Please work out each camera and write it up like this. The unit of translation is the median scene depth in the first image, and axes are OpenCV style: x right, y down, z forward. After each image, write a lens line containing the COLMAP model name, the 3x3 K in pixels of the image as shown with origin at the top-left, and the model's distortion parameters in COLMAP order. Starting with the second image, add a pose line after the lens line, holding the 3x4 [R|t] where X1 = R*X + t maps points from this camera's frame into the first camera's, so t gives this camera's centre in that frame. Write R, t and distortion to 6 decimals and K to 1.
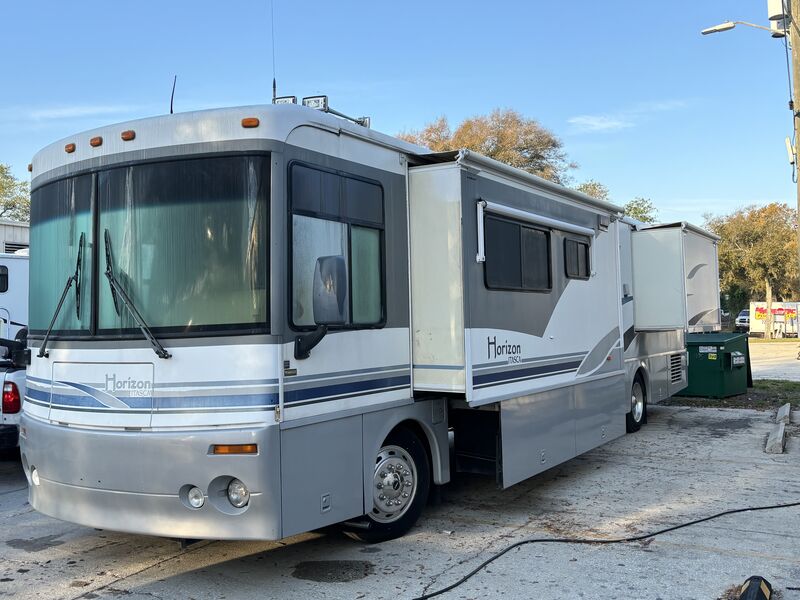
lens RADIAL K [[780.3, 0, 400.0], [0, 780.3, 300.0], [0, 0, 1]] dist [0.004148, 0.004603]
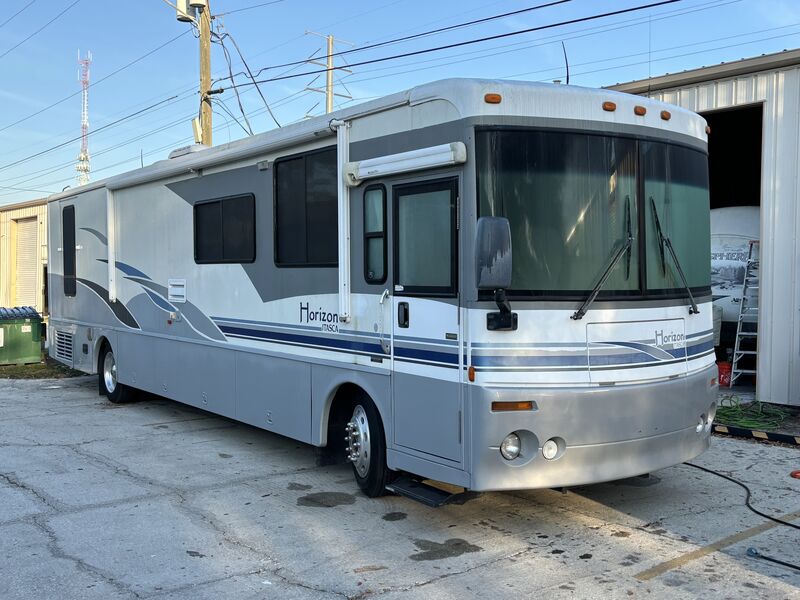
lens RADIAL K [[872.4, 0, 400.0], [0, 872.4, 300.0], [0, 0, 1]] dist [0.011140, 0.004179]
pose [[0.373960, 0.000029, 0.927445, -1.606157], [-0.028709, 0.999521, 0.011545, 0.047138], [-0.927000, -0.030943, 0.373782, 0.855516]]
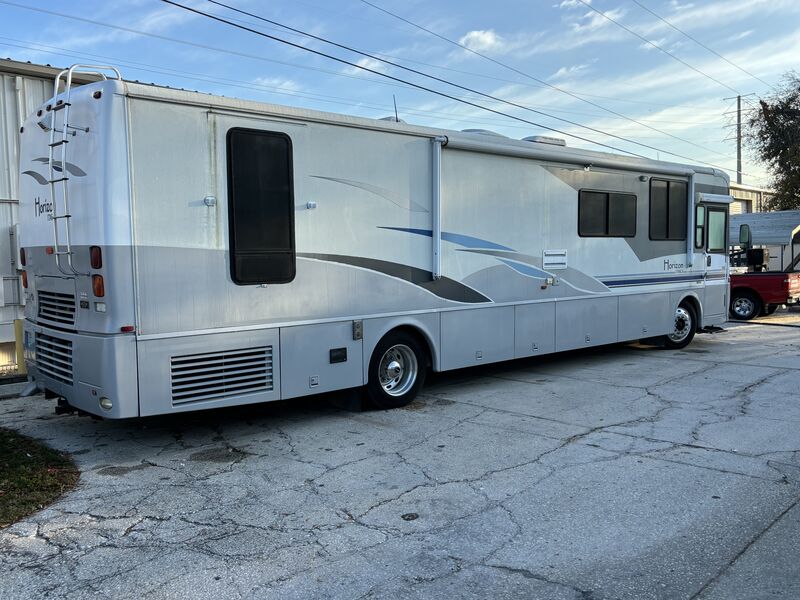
lens RADIAL K [[710.9, 0, 400.0], [0, 710.9, 300.0], [0, 0, 1]] dist [0.003812, 0.001921]
pose [[-0.958409, 0.016641, 0.284914, 0.514742], [0.030881, 0.998484, 0.045560, 0.082259], [-0.283724, 0.052464, -0.957470, 5.291264]]
